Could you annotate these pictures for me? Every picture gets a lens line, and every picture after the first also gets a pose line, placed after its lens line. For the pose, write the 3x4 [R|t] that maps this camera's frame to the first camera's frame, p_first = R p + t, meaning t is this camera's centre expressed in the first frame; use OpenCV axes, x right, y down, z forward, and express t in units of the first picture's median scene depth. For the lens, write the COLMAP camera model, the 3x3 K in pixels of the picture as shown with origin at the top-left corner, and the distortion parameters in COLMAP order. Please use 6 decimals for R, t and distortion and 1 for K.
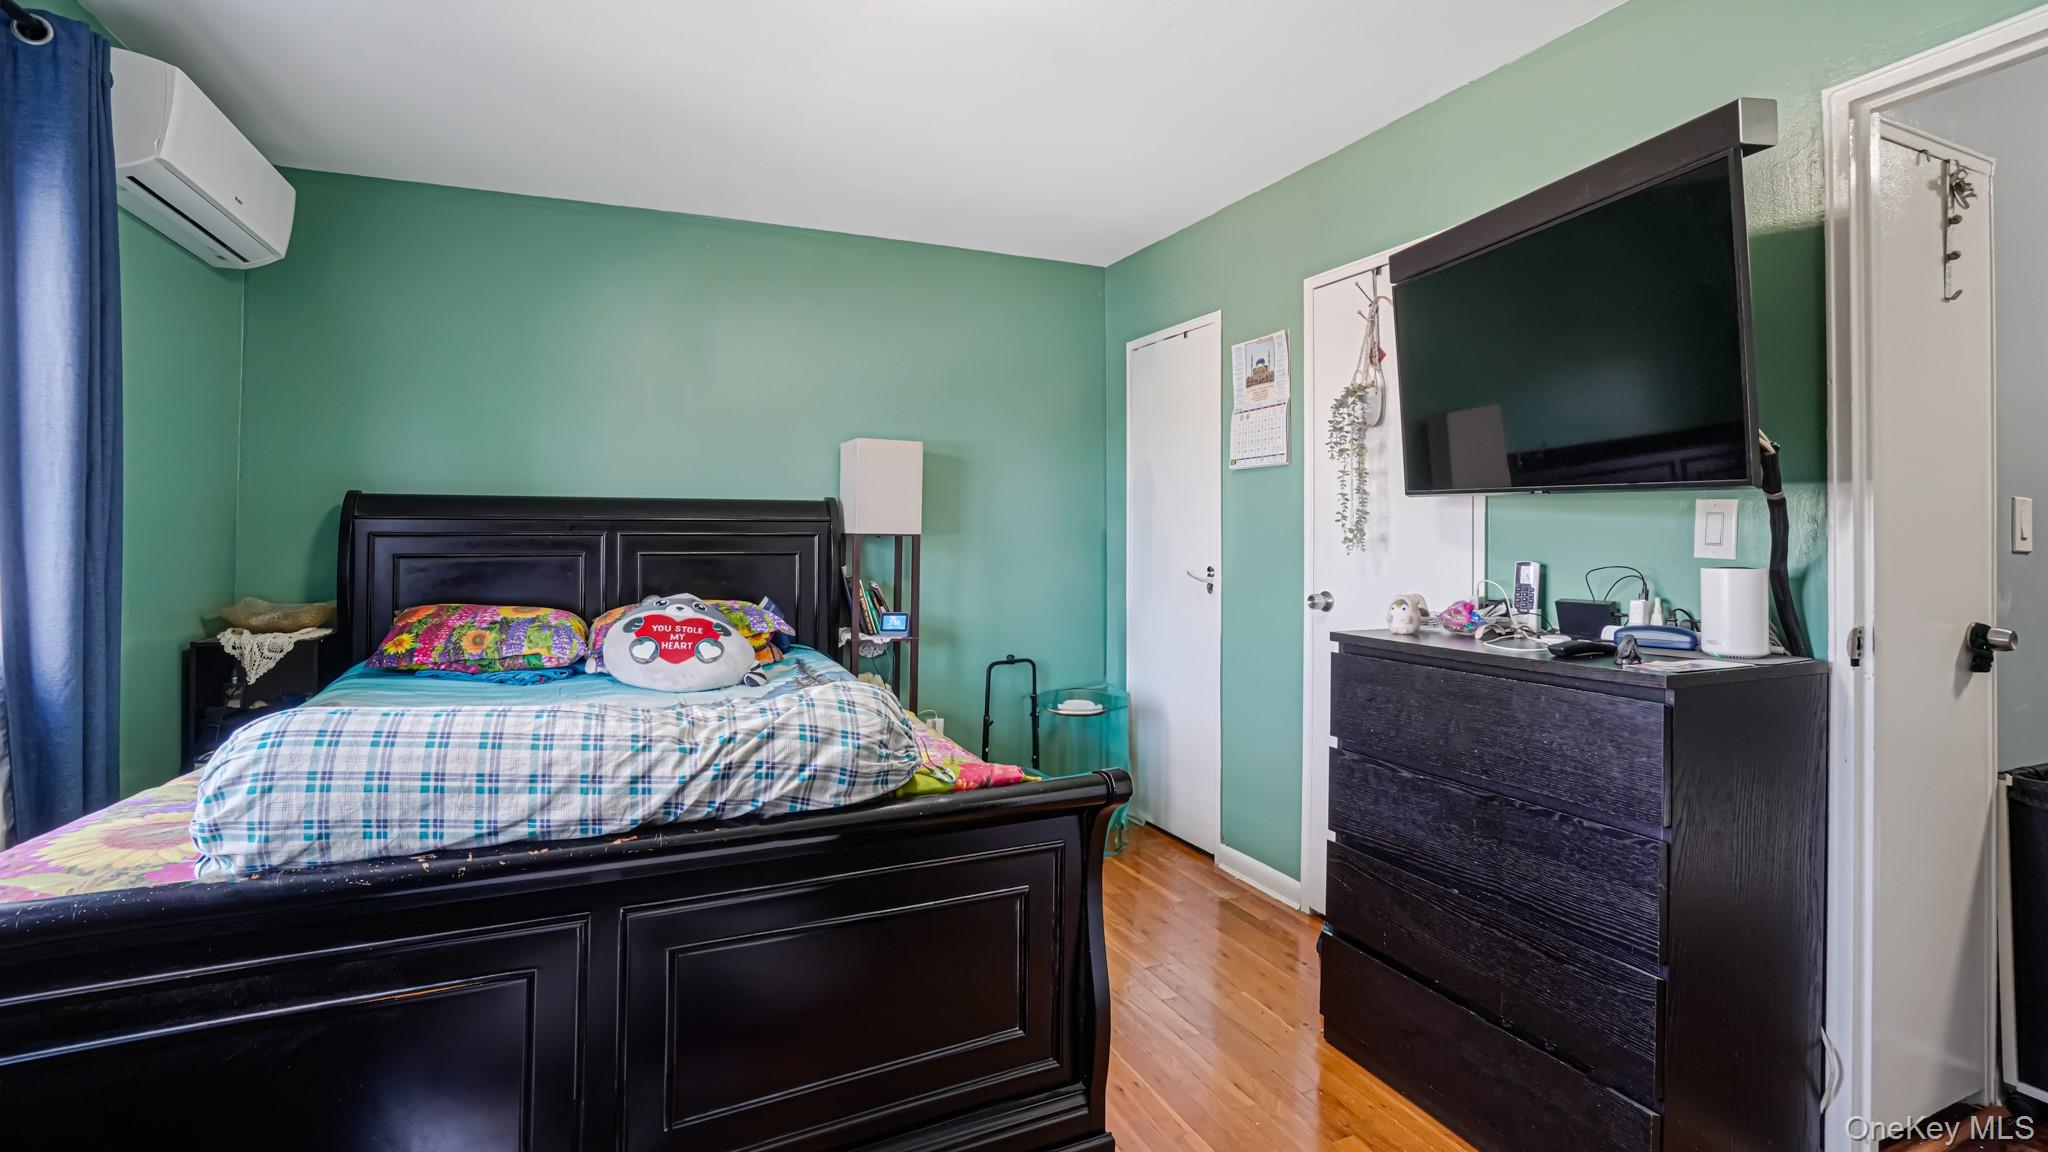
lens RADIAL K [[912.0, 0, 1018.6], [0, 912.0, 550.9], [0, 0, 1]] dist [-0.073062, 0.027242]
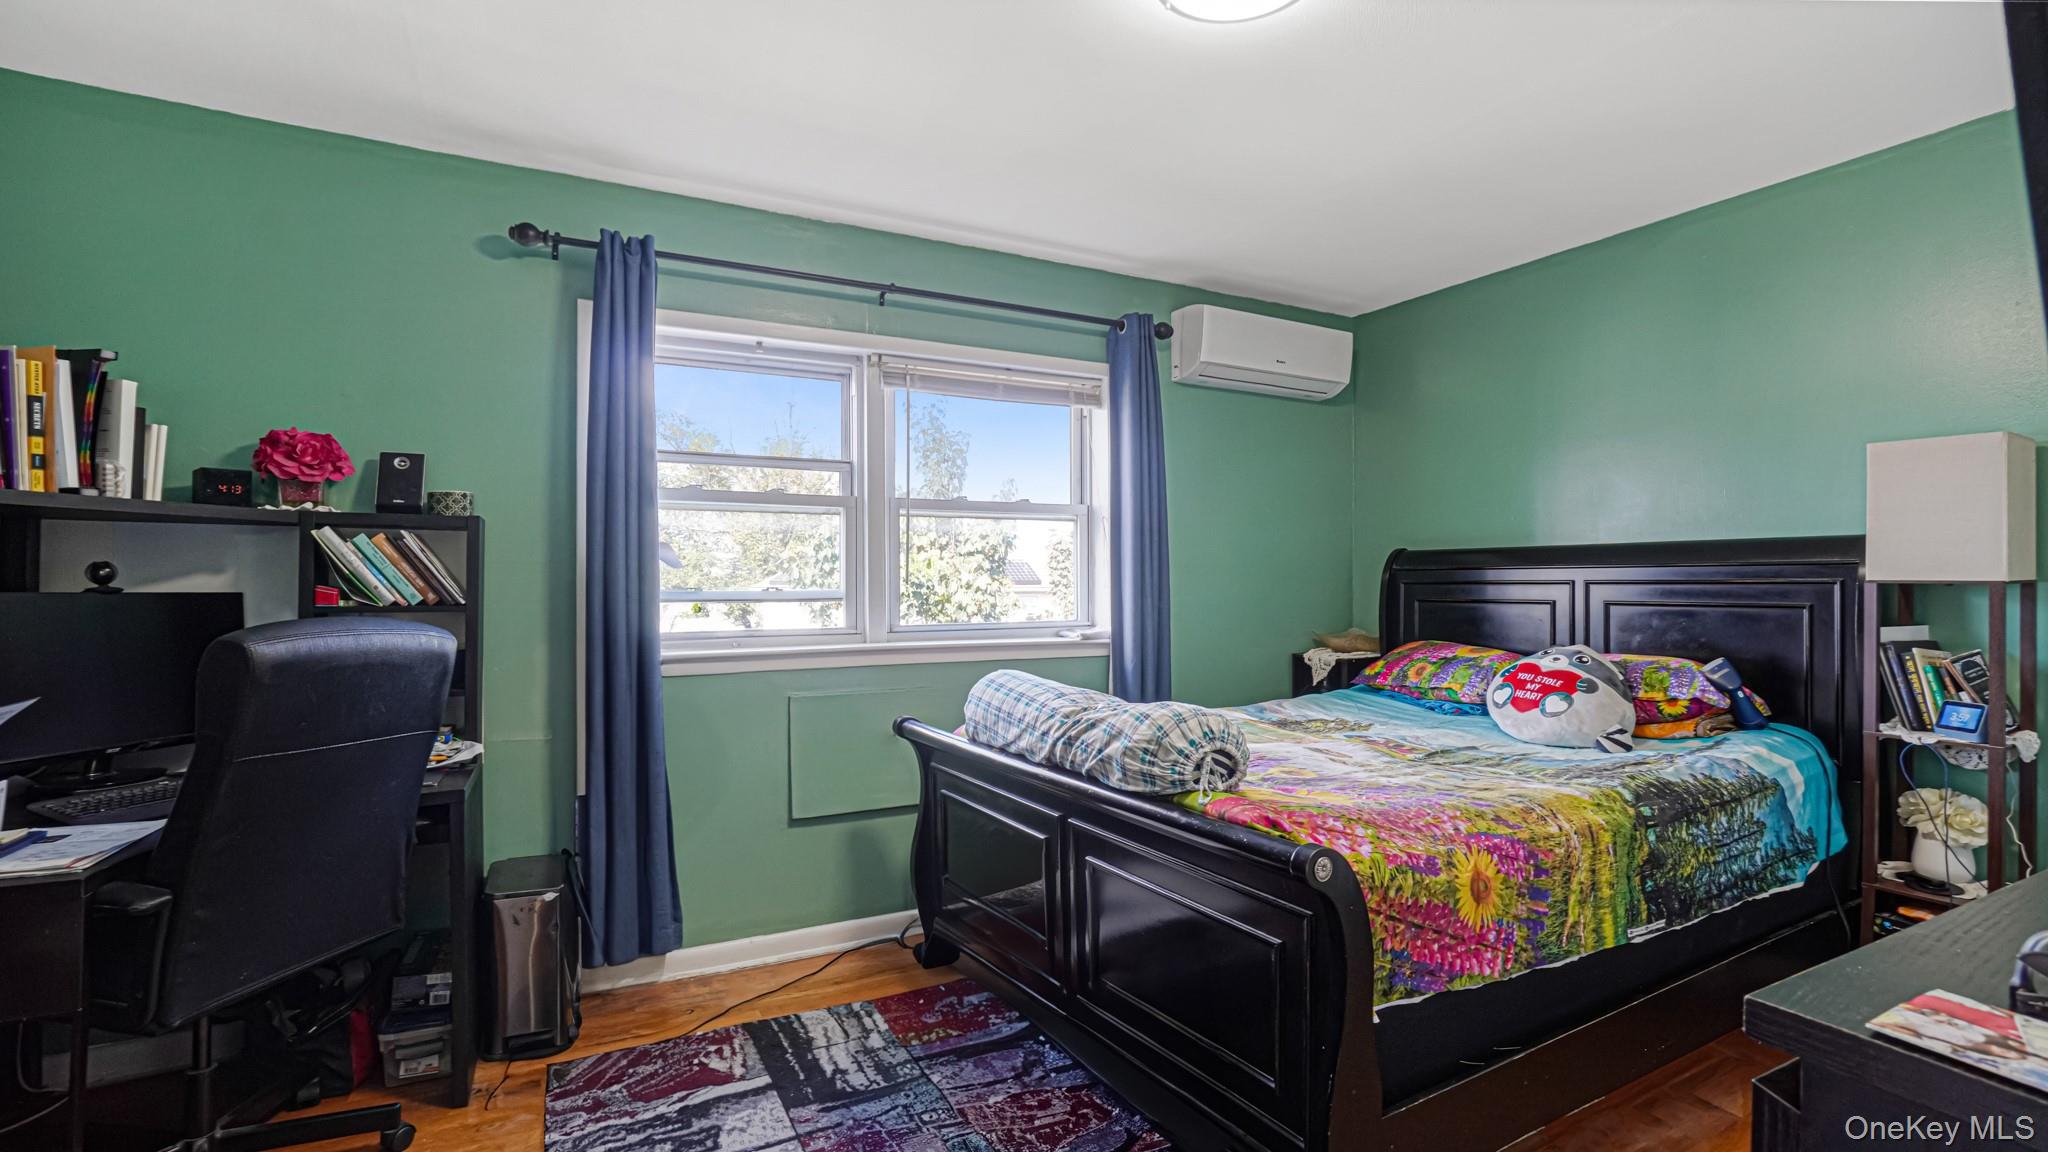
lens RADIAL K [[912.0, 0, 1018.6], [0, 912.0, 550.9], [0, 0, 1]] dist [-0.073062, 0.027242]
pose [[0.071975, -0.037123, -0.996715, 0.567108], [-0.015469, 0.999145, -0.038331, -0.006474], [0.997286, 0.018177, 0.071340, 0.378361]]
